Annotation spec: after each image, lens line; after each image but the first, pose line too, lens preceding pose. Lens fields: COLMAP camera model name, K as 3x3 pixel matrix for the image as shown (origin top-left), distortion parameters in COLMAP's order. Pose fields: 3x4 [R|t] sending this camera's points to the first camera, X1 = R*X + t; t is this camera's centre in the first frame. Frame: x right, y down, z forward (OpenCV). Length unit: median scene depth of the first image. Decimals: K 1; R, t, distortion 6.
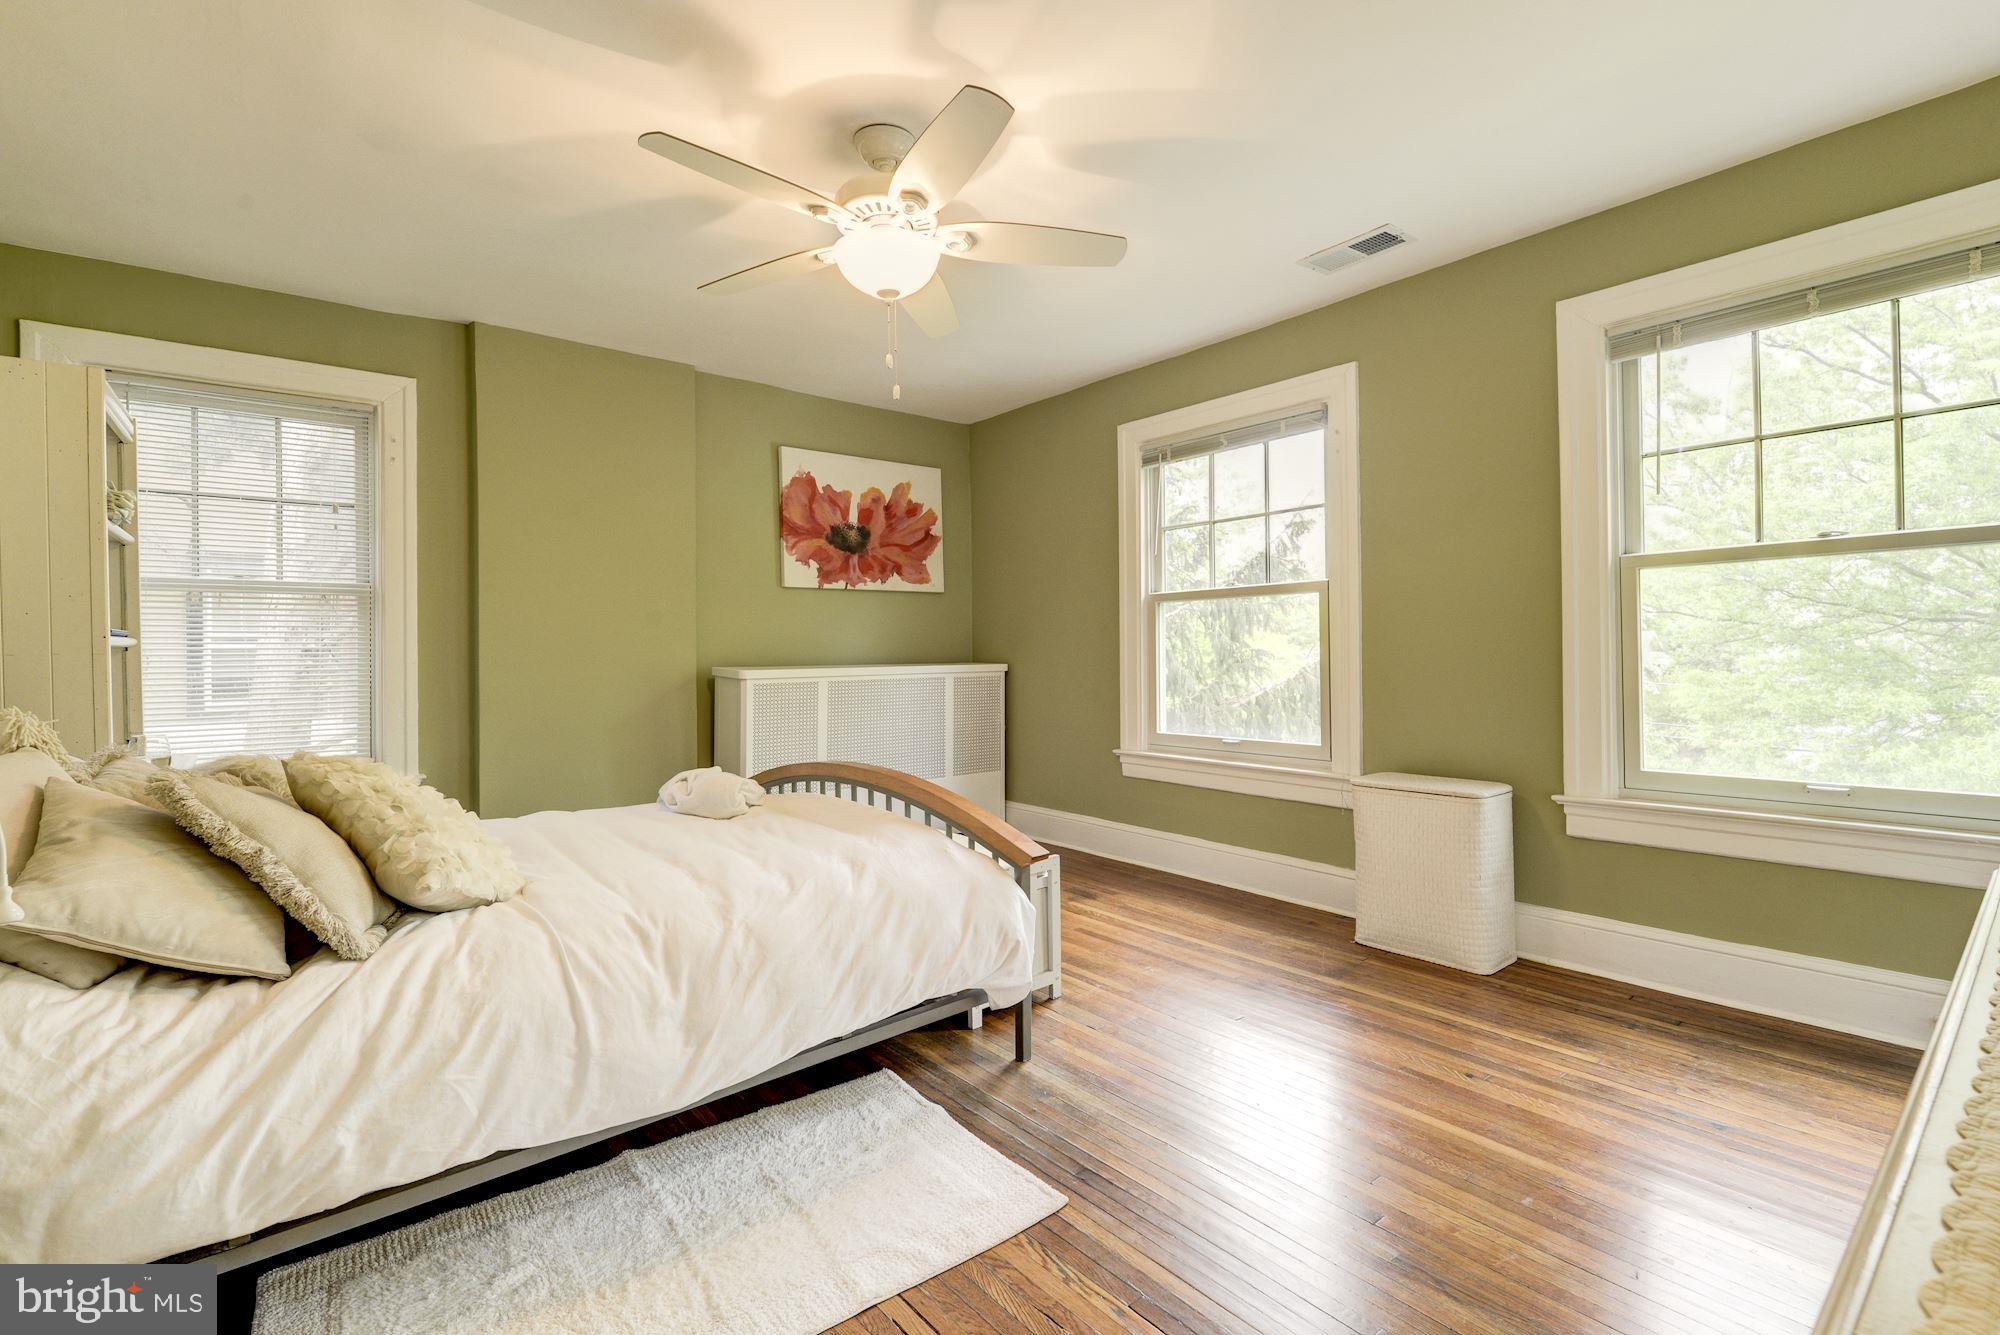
lens RADIAL K [[896.5, 0, 999.6], [0, 896.5, 649.9], [0, 0, 1]] dist [0.008684, -0.004555]
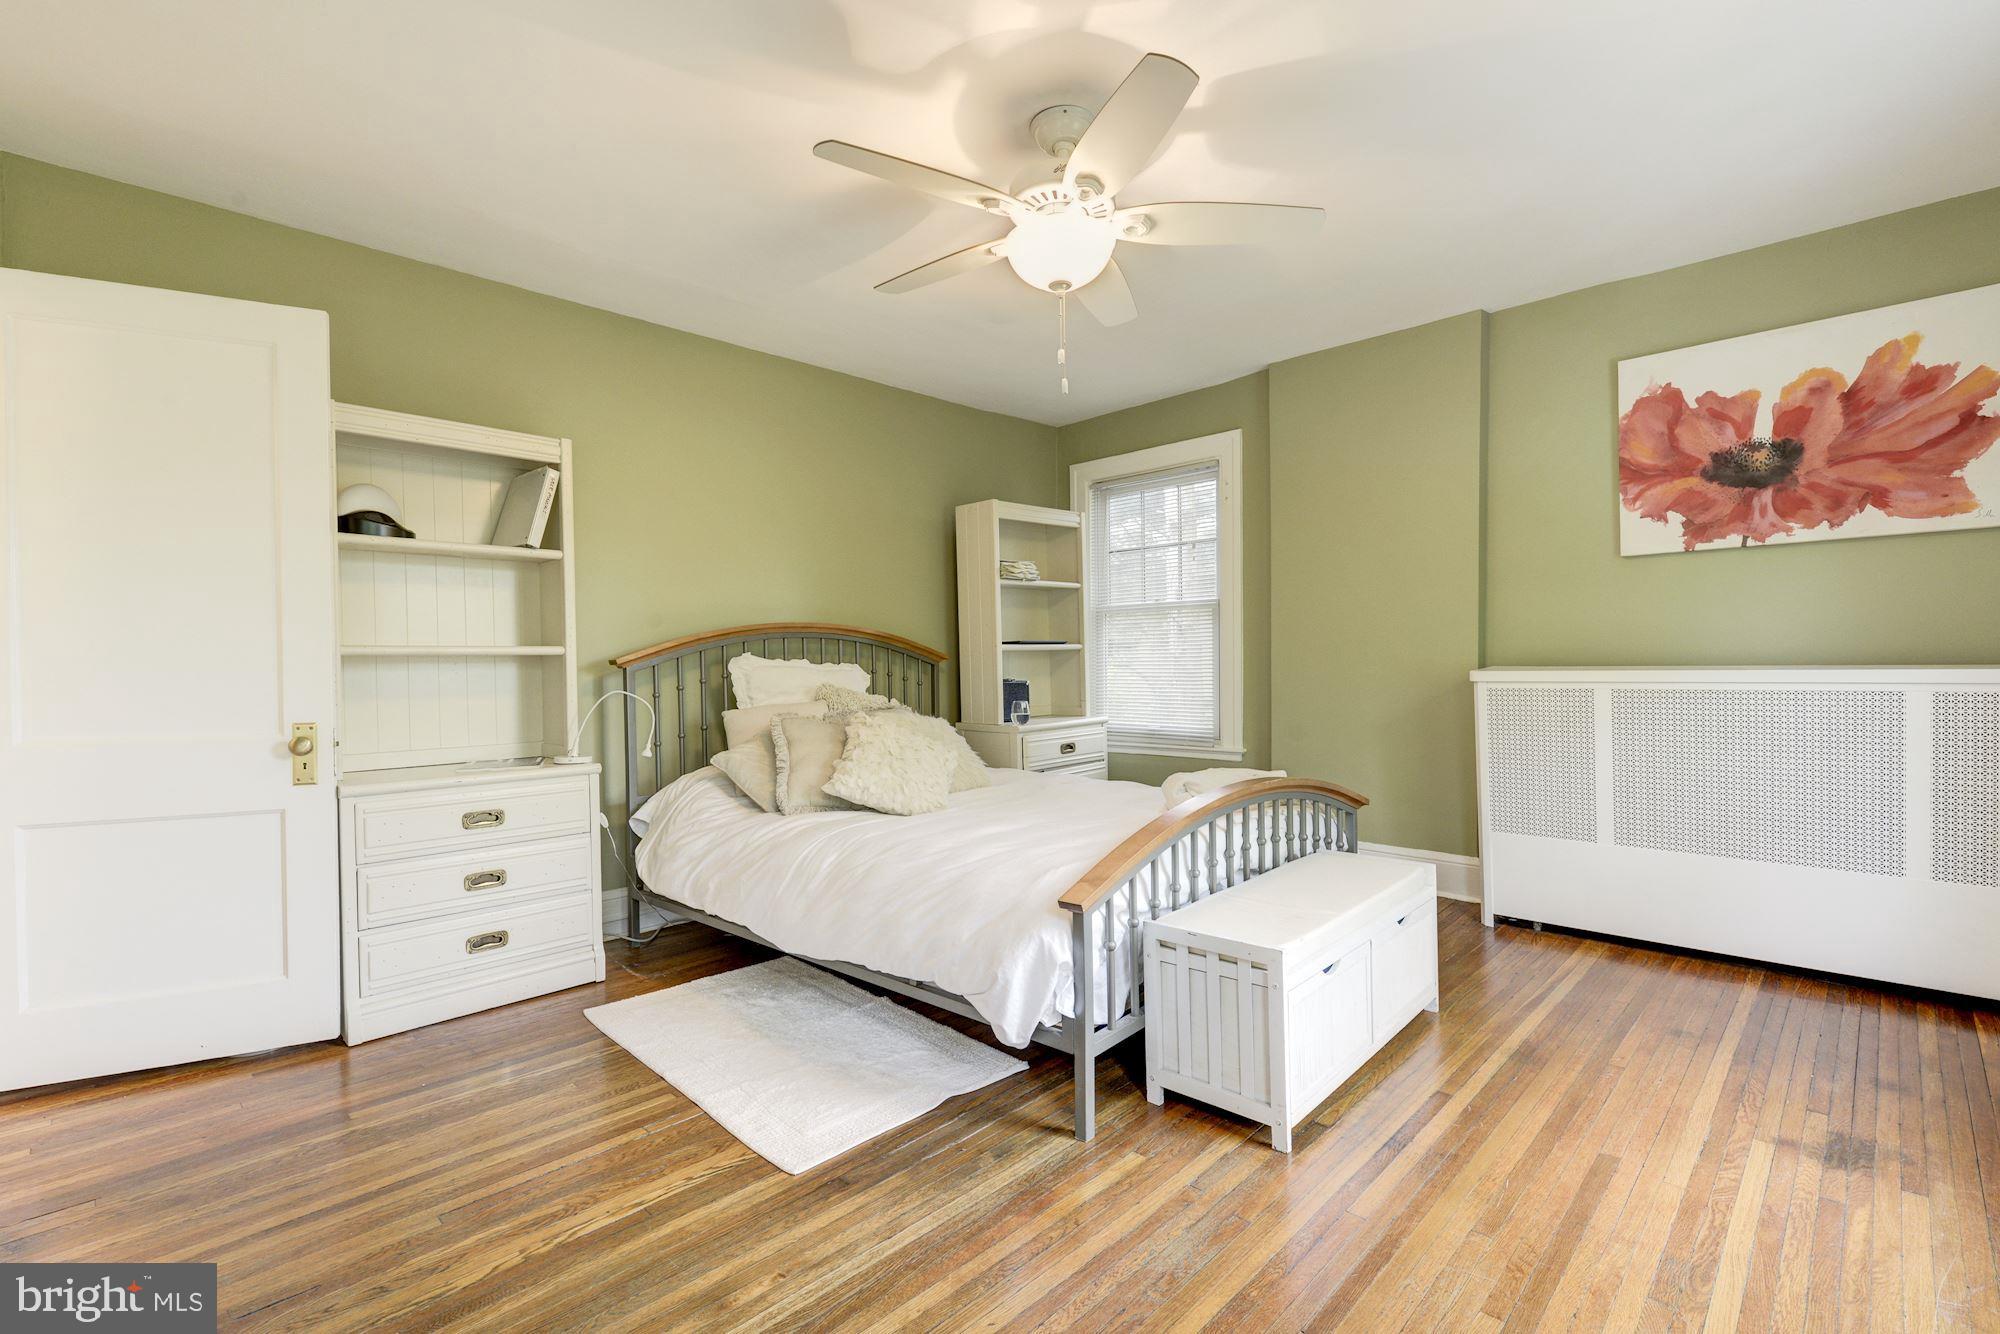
lens RADIAL K [[896.5, 0, 998.8], [0, 896.5, 669.3], [0, 0, 1]] dist [0.008684, -0.004555]
pose [[0.111252, 0.018225, -0.993625, 0.409199], [0.014178, 0.999701, 0.019924, -0.000841], [0.993691, -0.016304, 0.110960, 0.402905]]
